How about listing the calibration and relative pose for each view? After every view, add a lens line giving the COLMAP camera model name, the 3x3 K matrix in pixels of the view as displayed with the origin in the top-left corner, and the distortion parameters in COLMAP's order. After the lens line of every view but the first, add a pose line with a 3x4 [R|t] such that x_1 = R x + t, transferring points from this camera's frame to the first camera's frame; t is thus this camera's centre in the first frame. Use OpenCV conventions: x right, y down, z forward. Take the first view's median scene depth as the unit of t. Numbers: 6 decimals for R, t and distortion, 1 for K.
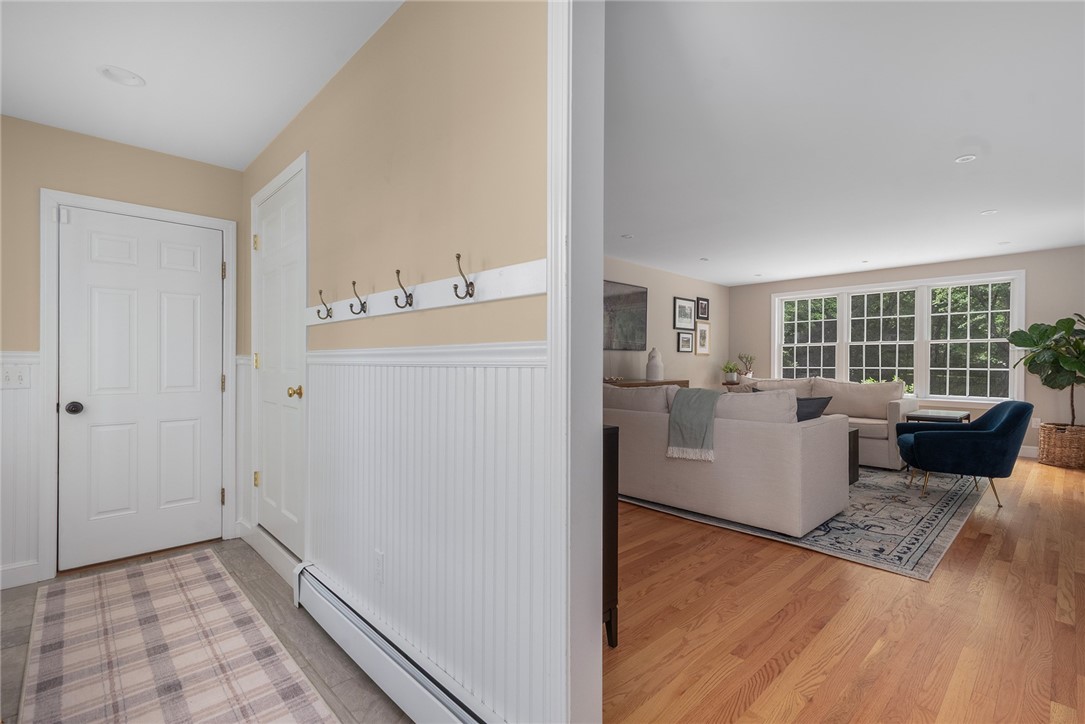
lens RADIAL K [[491.5, 0, 545.2], [0, 491.5, 364.6], [0, 0, 1]] dist [0.004257, -0.000454]
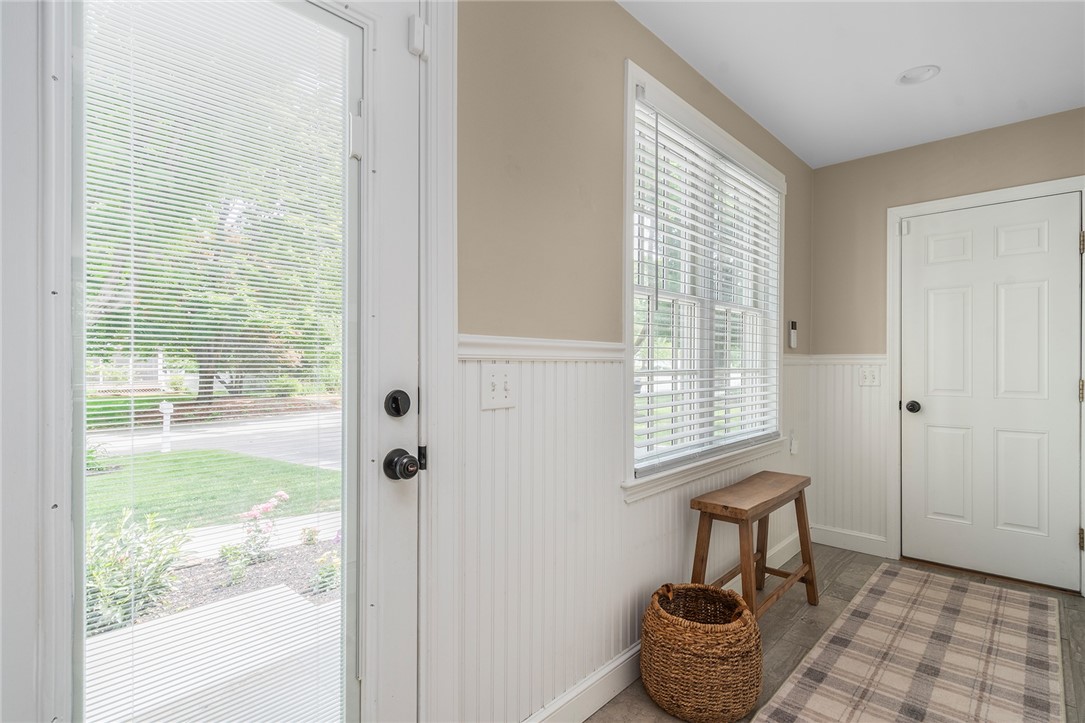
lens RADIAL K [[517.1, 0, 547.1], [0, 517.1, 363.5], [0, 0, 1]] dist [-0.003030, 0.000258]
pose [[0.082971, -0.002088, -0.996550, 0.092770], [-0.003748, 0.999990, -0.002408, 0.000966], [0.996545, 0.003935, 0.082962, 0.137020]]
